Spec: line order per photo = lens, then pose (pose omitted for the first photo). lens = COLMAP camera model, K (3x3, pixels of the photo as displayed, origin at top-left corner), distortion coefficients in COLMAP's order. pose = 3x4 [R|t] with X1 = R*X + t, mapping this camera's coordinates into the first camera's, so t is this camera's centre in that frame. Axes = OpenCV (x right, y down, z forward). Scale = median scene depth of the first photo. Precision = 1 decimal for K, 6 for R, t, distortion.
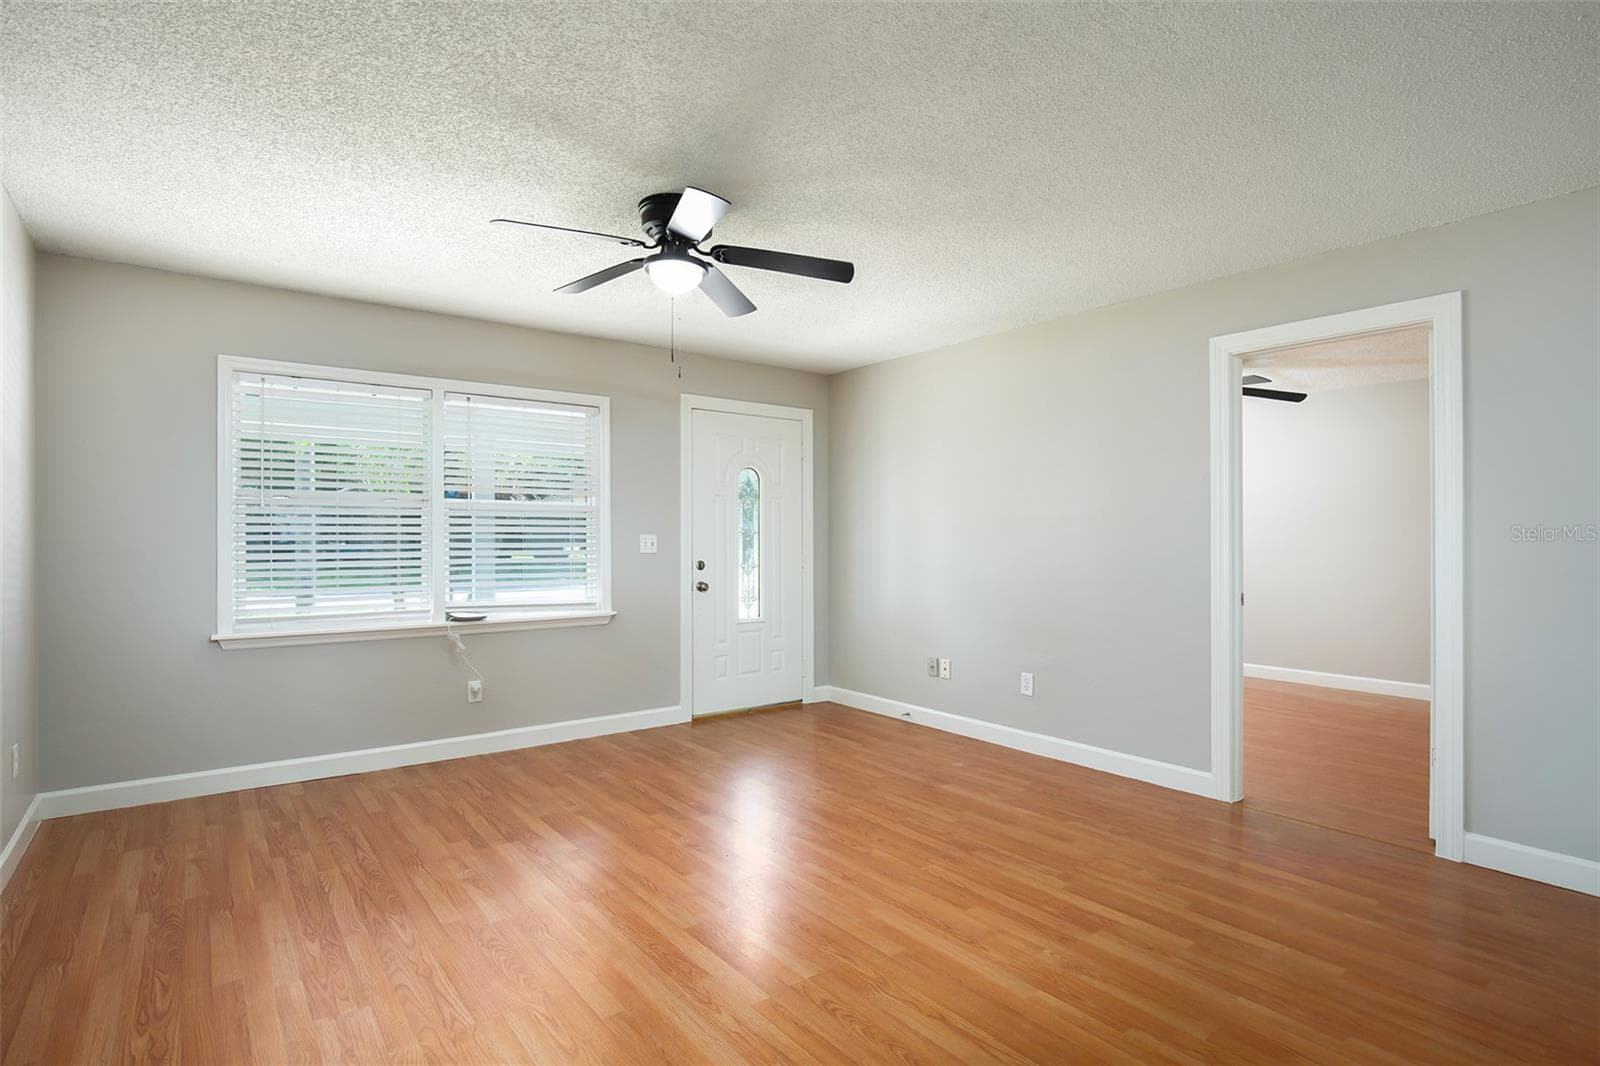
lens RADIAL K [[727.6, 0, 849.6], [0, 727.6, 538.8], [0, 0, 1]] dist [-0.019220, 0.000053]
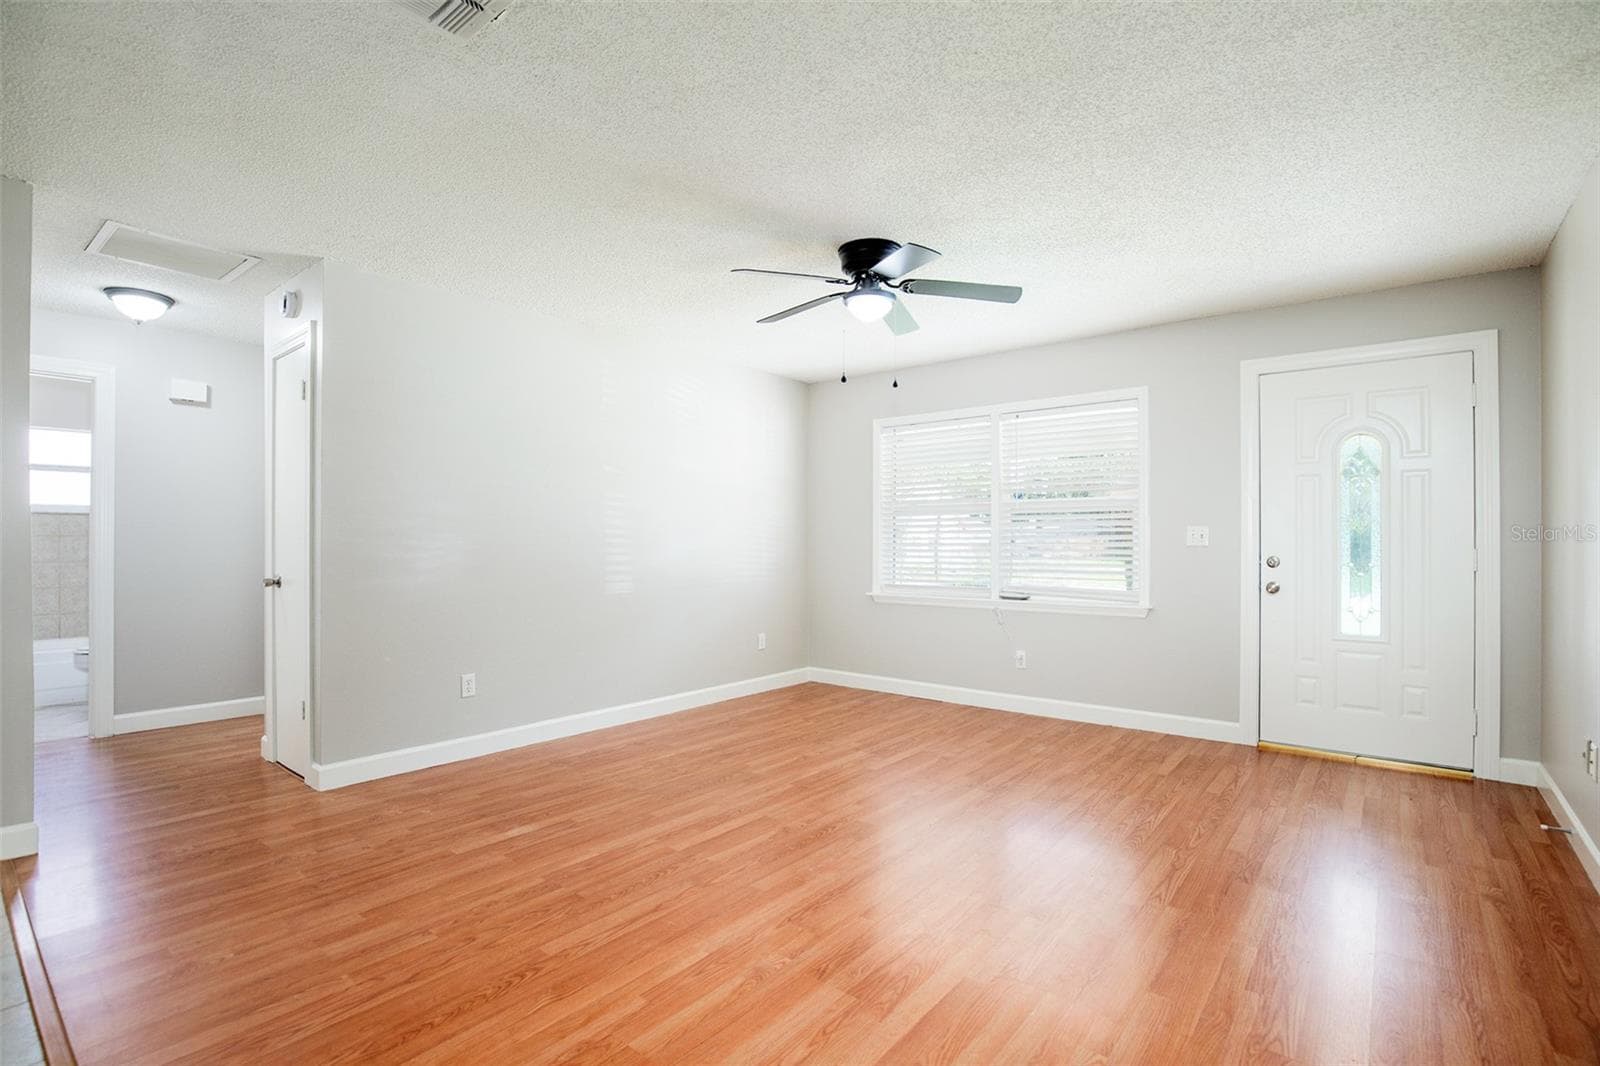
lens RADIAL K [[727.6, 0, 849.6], [0, 727.6, 538.8], [0, 0, 1]] dist [-0.019220, 0.000053]
pose [[0.300540, -0.004928, -0.953757, 0.537731], [0.003080, 0.999986, -0.004196, 0.015254], [0.953764, -0.001677, 0.300551, 0.361711]]
